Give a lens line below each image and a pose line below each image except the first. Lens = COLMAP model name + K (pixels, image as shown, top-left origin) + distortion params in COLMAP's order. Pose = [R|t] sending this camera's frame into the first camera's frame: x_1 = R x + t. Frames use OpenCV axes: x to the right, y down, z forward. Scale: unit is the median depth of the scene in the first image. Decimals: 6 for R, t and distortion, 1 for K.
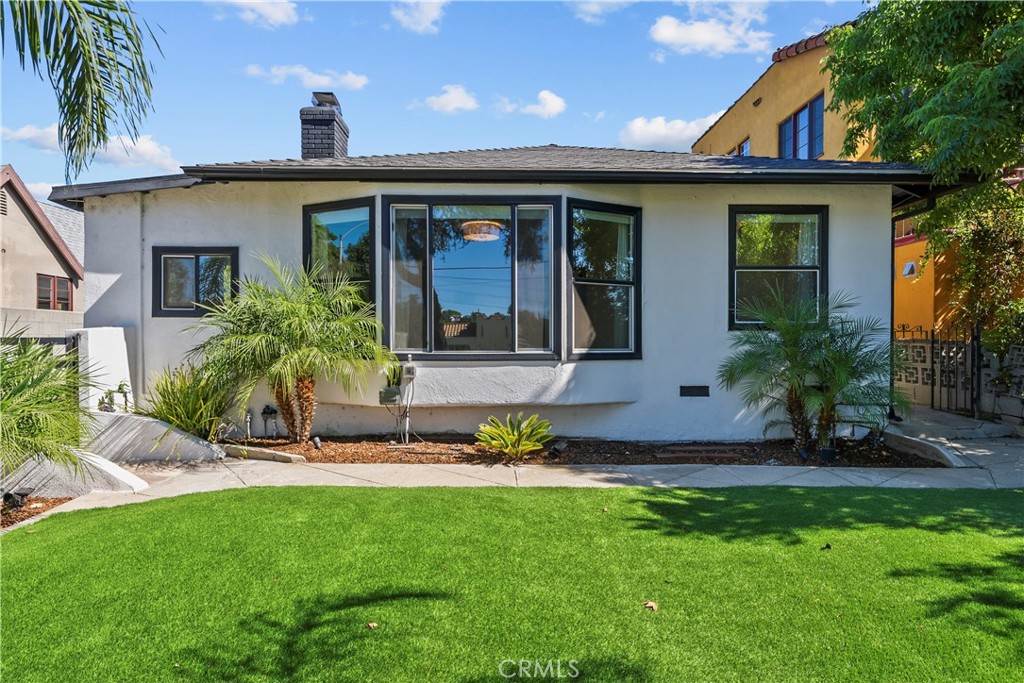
lens RADIAL K [[529.3, 0, 512.0], [0, 529.3, 341.5], [0, 0, 1]] dist [0.000044, -0.000541]
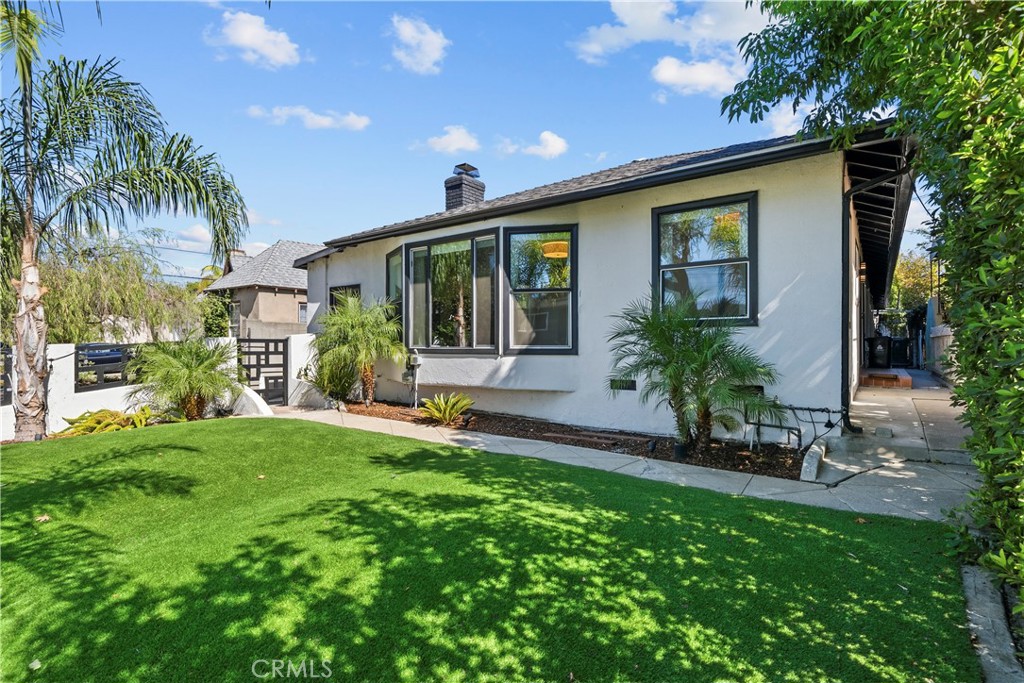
lens RADIAL K [[503.2, 0, 512.0], [0, 503.2, 341.5], [0, 0, 1]] dist [-0.001078, -0.000021]
pose [[0.790589, -0.004021, -0.612334, 0.846686], [-0.000593, 0.999973, -0.007333, 0.013451], [0.612347, 0.006161, 0.790565, 0.048215]]
